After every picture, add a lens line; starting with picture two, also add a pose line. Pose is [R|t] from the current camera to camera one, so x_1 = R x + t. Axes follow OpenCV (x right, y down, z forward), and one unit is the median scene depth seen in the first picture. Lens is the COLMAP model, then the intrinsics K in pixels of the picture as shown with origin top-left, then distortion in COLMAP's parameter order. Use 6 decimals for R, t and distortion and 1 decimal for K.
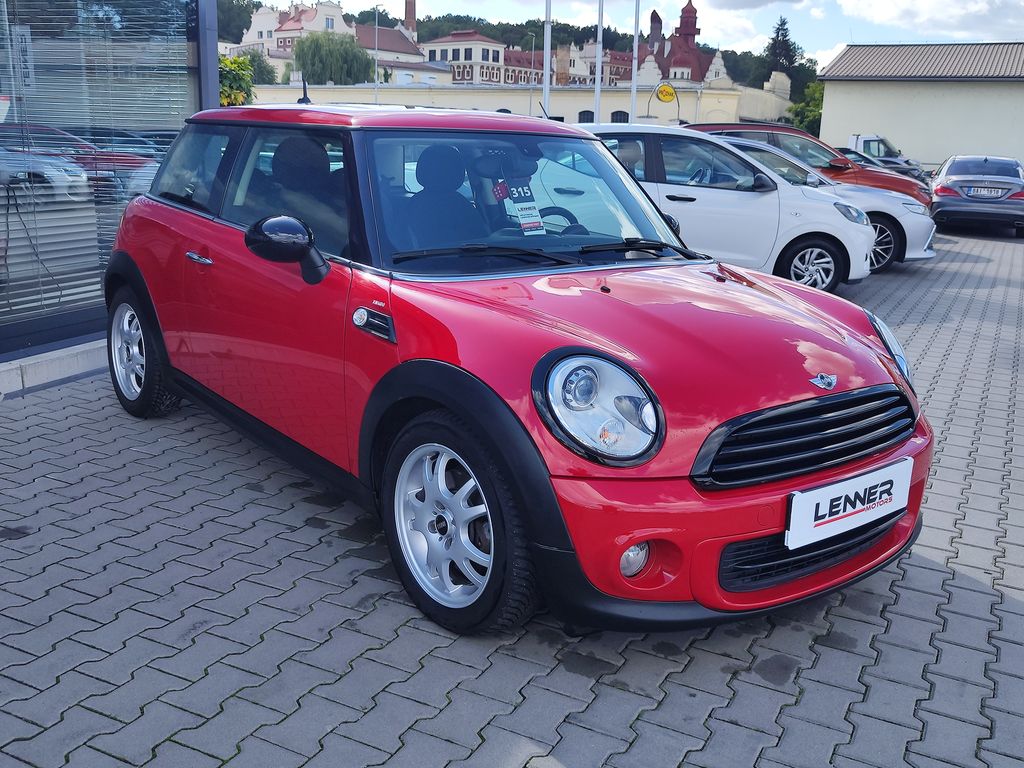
lens RADIAL K [[970.4, 0, 512.0], [0, 970.4, 384.0], [0, 0, 1]] dist [0.001513, -0.005041]
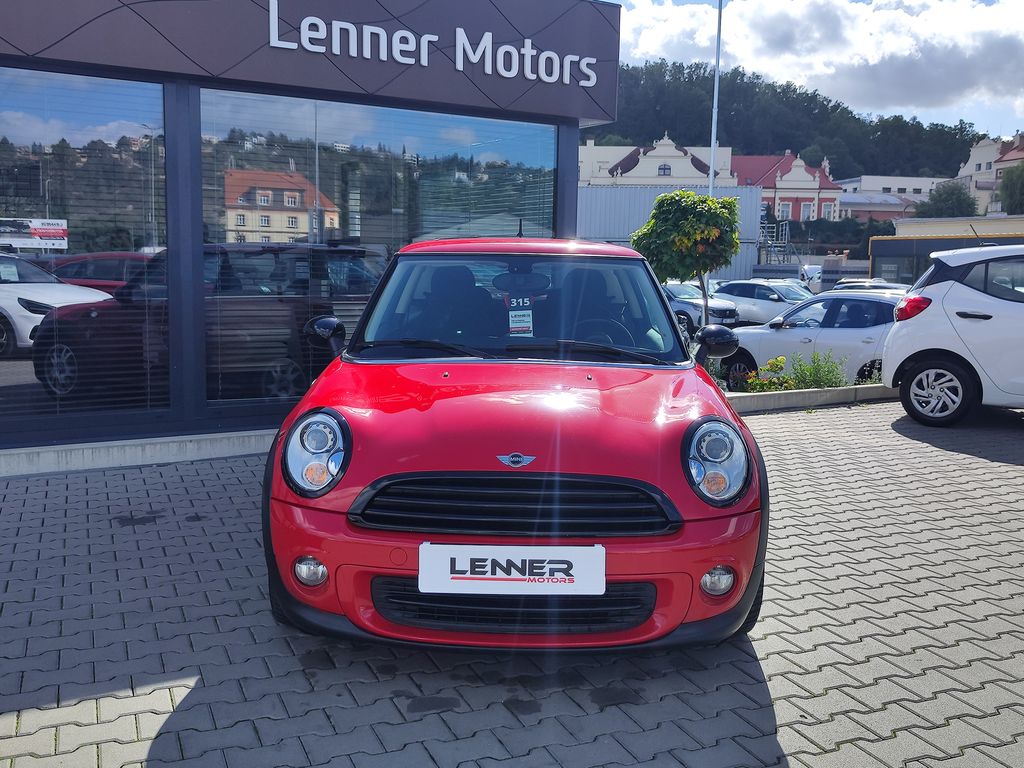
lens RADIAL K [[970.4, 0, 512.0], [0, 970.4, 384.0], [0, 0, 1]] dist [0.001513, -0.005041]
pose [[0.782699, 0.052374, -0.620193, 1.045161], [-0.135050, 0.987004, -0.087085, 0.009553], [0.607573, 0.151918, 0.779600, 0.110606]]
